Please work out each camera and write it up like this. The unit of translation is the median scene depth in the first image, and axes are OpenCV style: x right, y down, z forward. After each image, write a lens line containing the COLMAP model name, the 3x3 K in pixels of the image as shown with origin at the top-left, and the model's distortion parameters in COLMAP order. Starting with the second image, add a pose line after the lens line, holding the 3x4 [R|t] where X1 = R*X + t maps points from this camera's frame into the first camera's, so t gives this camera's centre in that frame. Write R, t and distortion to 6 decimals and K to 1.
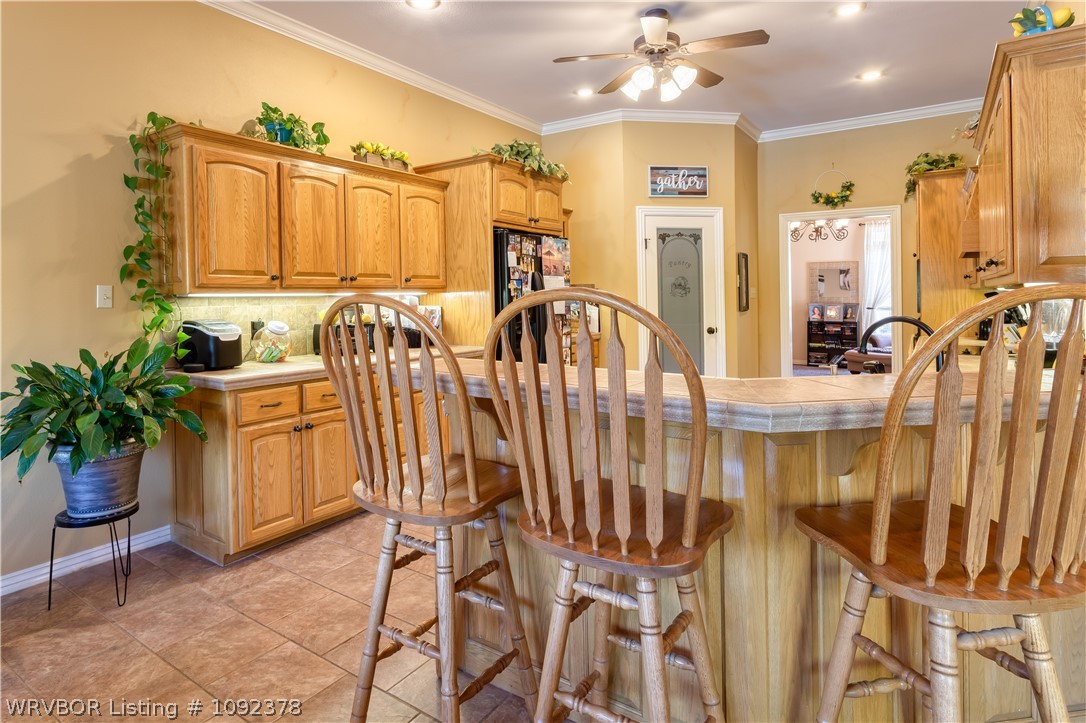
lens RADIAL K [[596.0, 0, 490.3], [0, 596.0, 295.5], [0, 0, 1]] dist [0.000092, 0.003847]
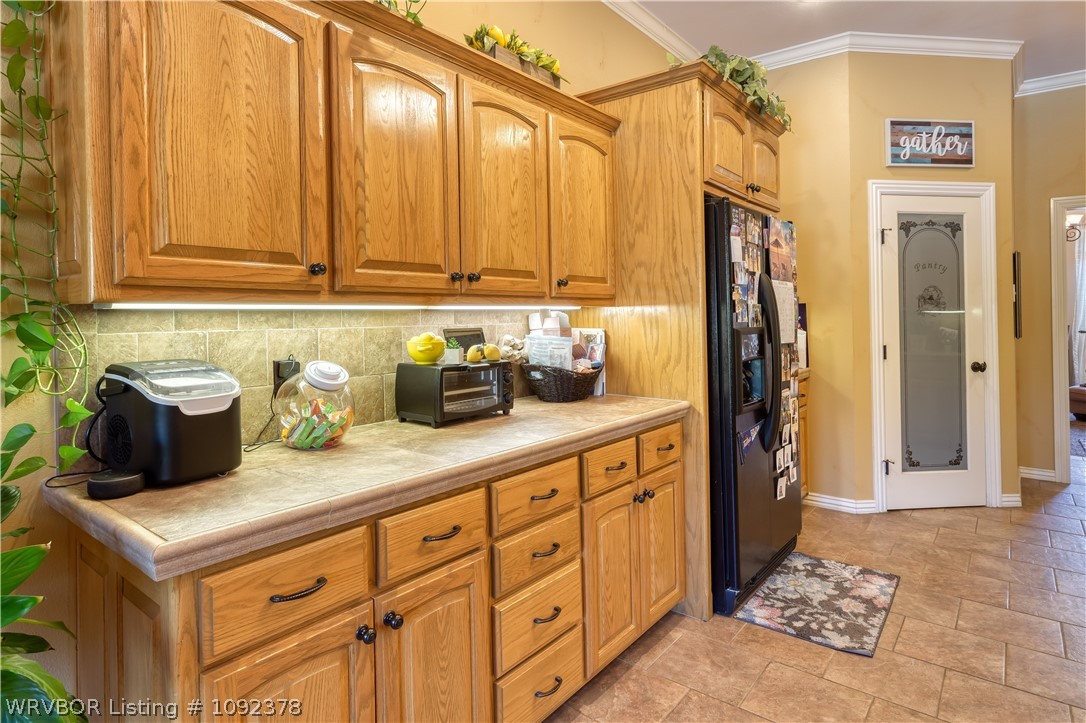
lens RADIAL K [[596.0, 0, 536.3], [0, 596.0, 320.7], [0, 0, 1]] dist [0.000092, 0.003847]
pose [[0.999322, 0.008484, -0.035819, -0.141634], [-0.007940, 0.999851, 0.015297, 0.000859], [0.035943, -0.015002, 0.999241, 0.437994]]
